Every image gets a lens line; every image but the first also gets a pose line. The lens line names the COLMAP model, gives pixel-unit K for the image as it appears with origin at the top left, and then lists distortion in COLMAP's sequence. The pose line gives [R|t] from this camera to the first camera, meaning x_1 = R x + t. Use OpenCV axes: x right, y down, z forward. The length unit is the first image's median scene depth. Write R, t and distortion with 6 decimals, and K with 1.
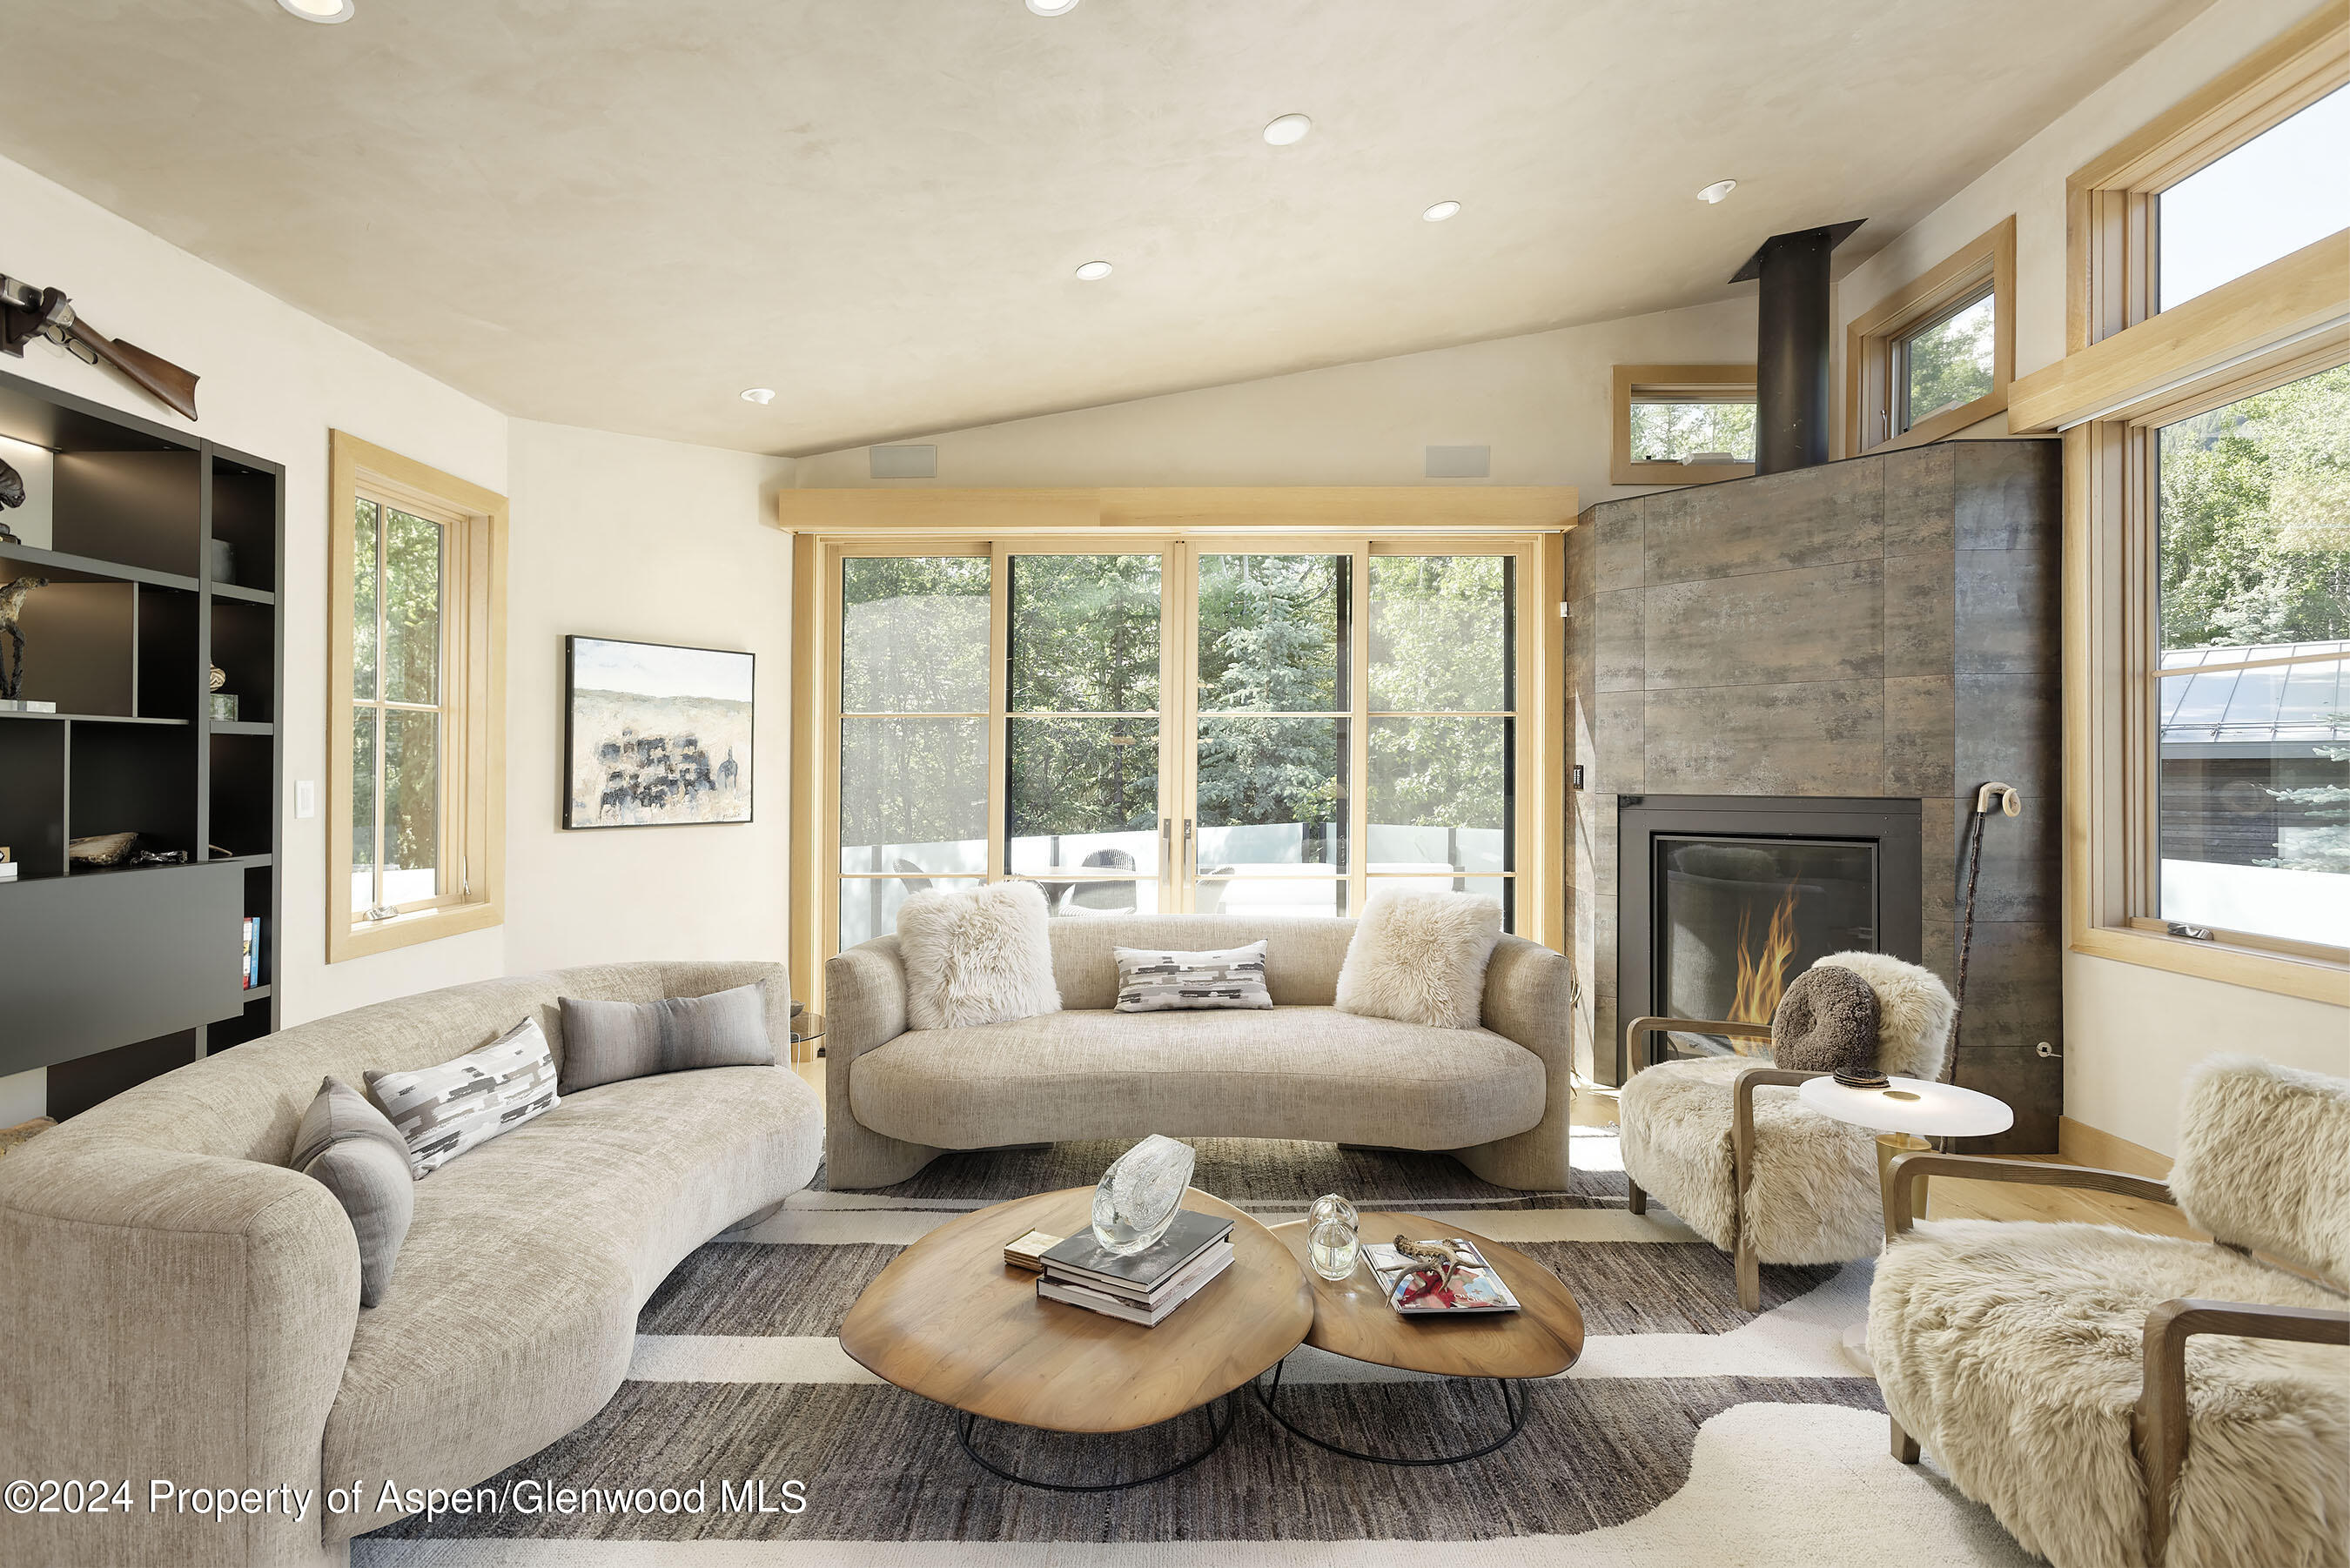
lens RADIAL K [[1114.1, 0, 1174.8], [0, 1114.1, 765.4], [0, 0, 1]] dist [0.018724, -0.021679]
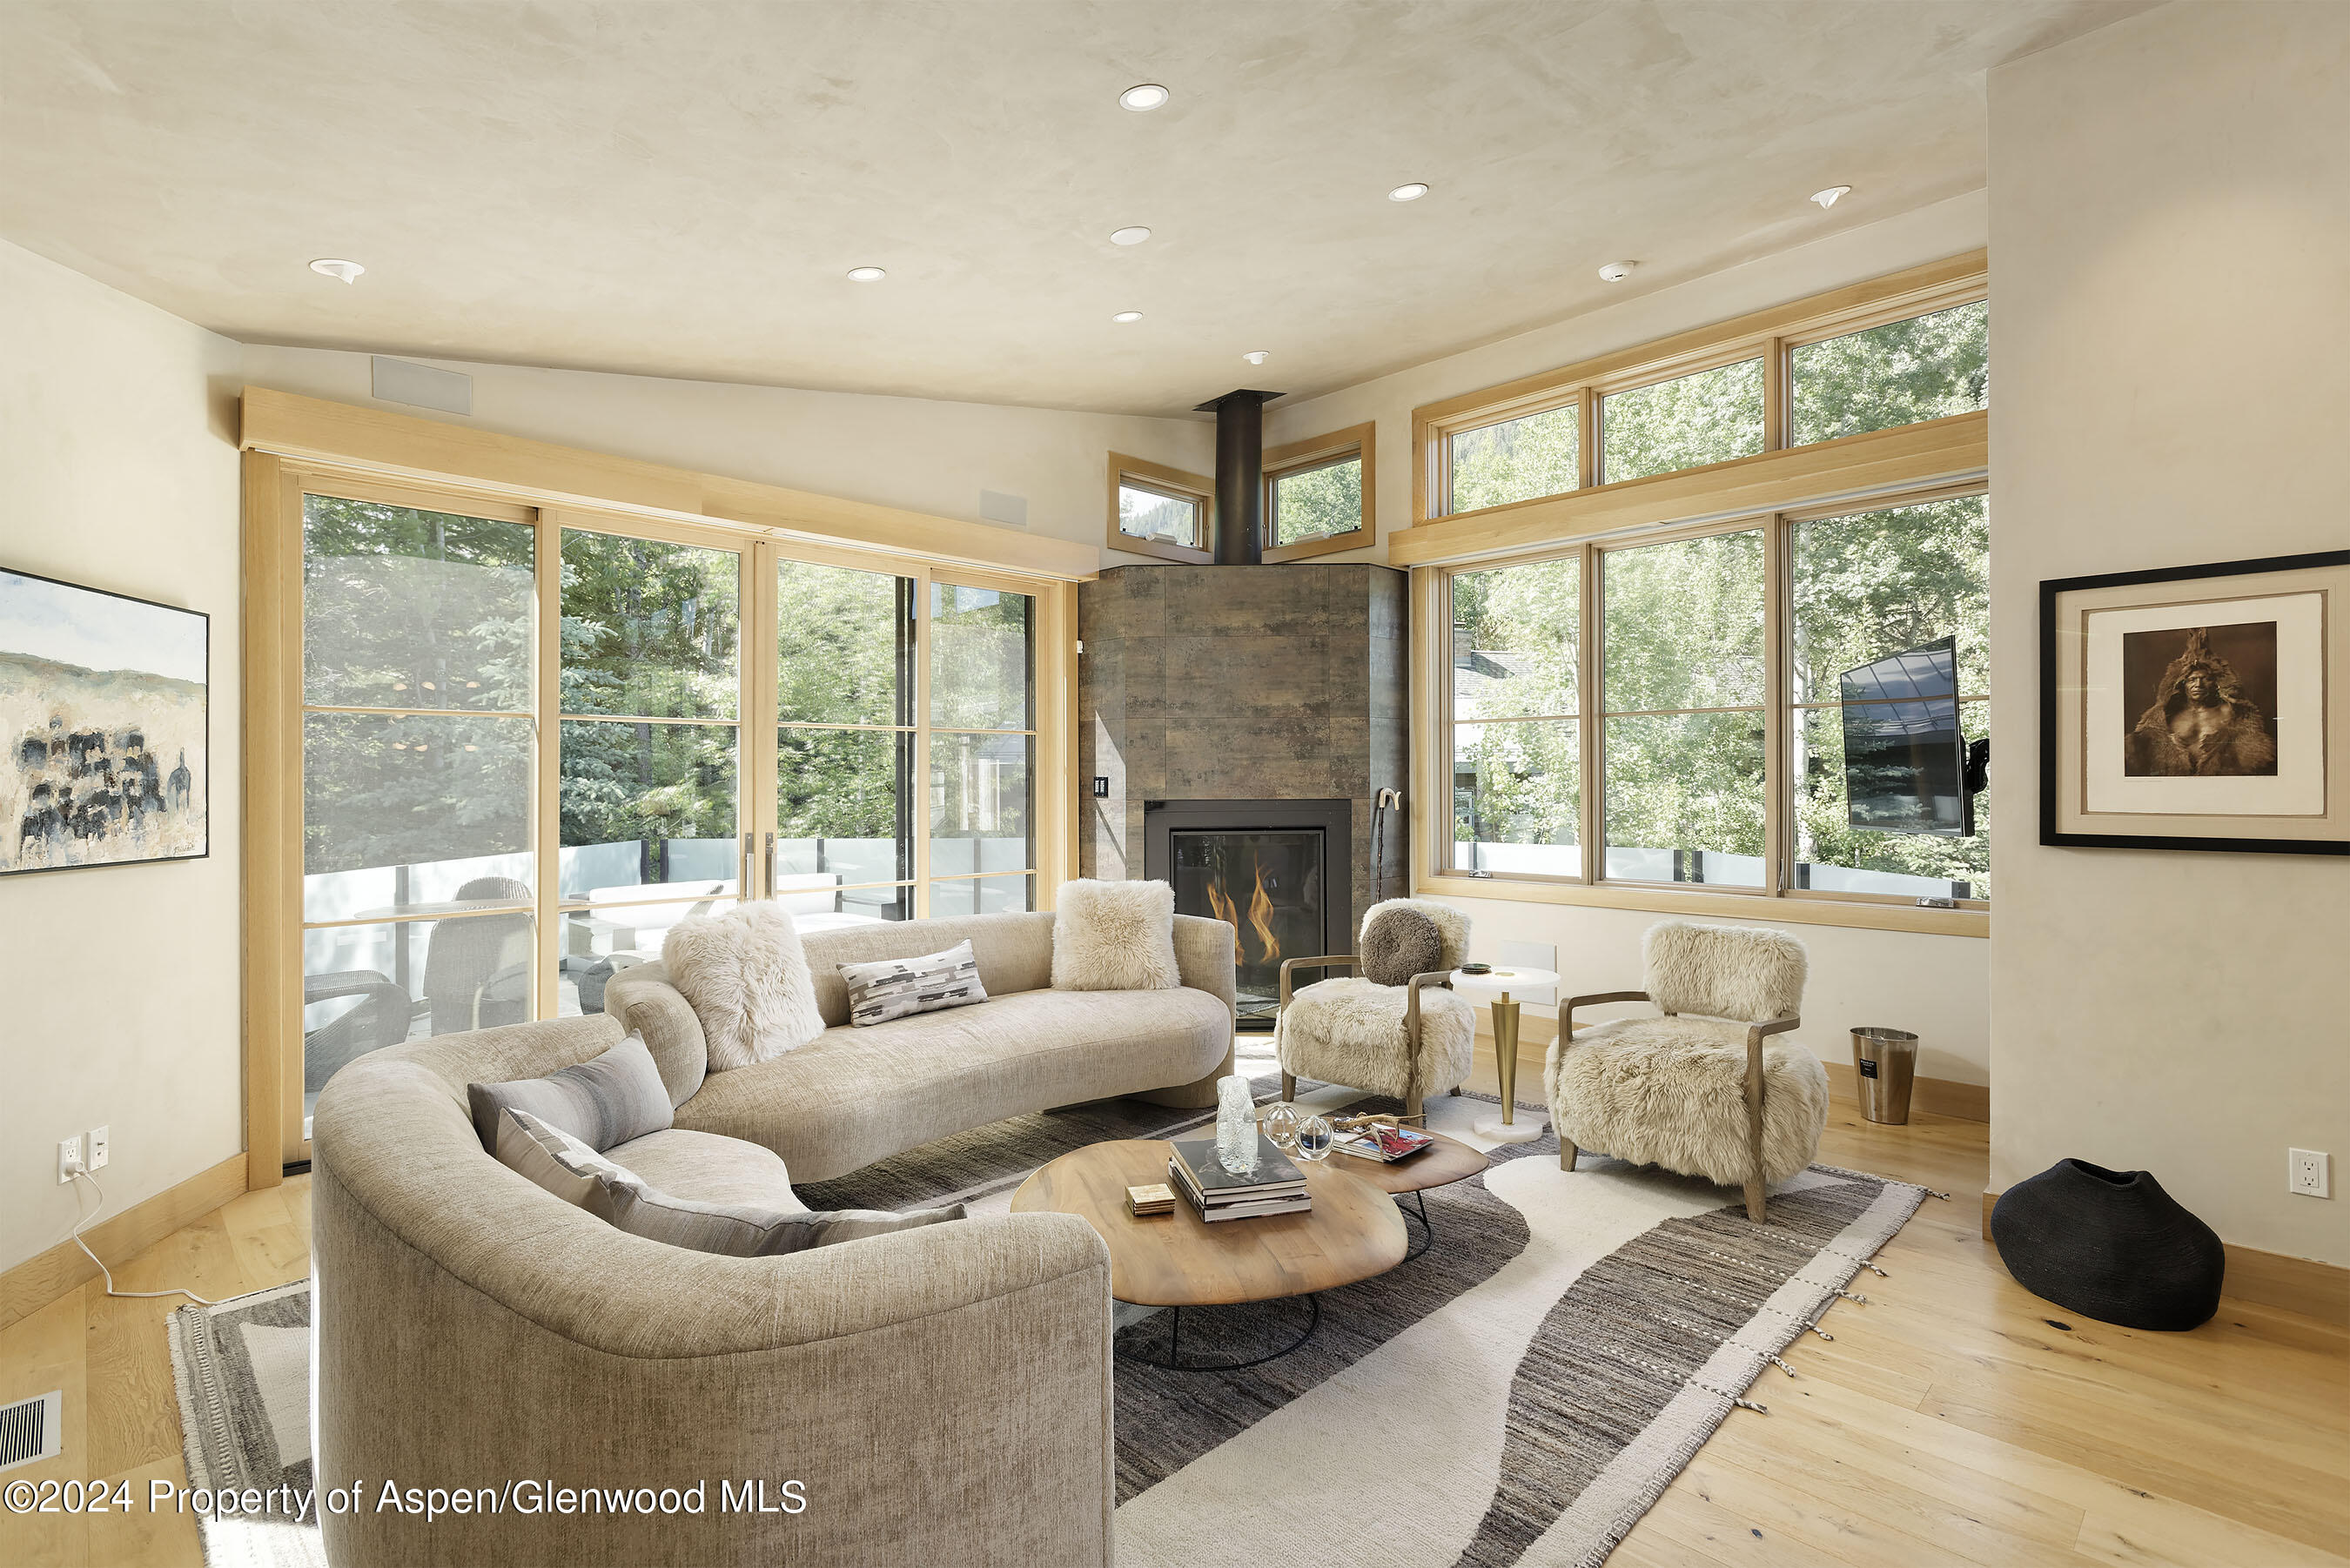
lens RADIAL K [[1114.4, 0, 1175.0], [0, 1114.4, 784.0], [0, 0, 1]] dist [-0.036758, 0.019777]
pose [[0.705076, -0.002434, 0.709128, -0.493523], [0.000354, 0.999995, 0.003080, 0.003958], [-0.709132, -0.001921, 0.705073, 0.103194]]
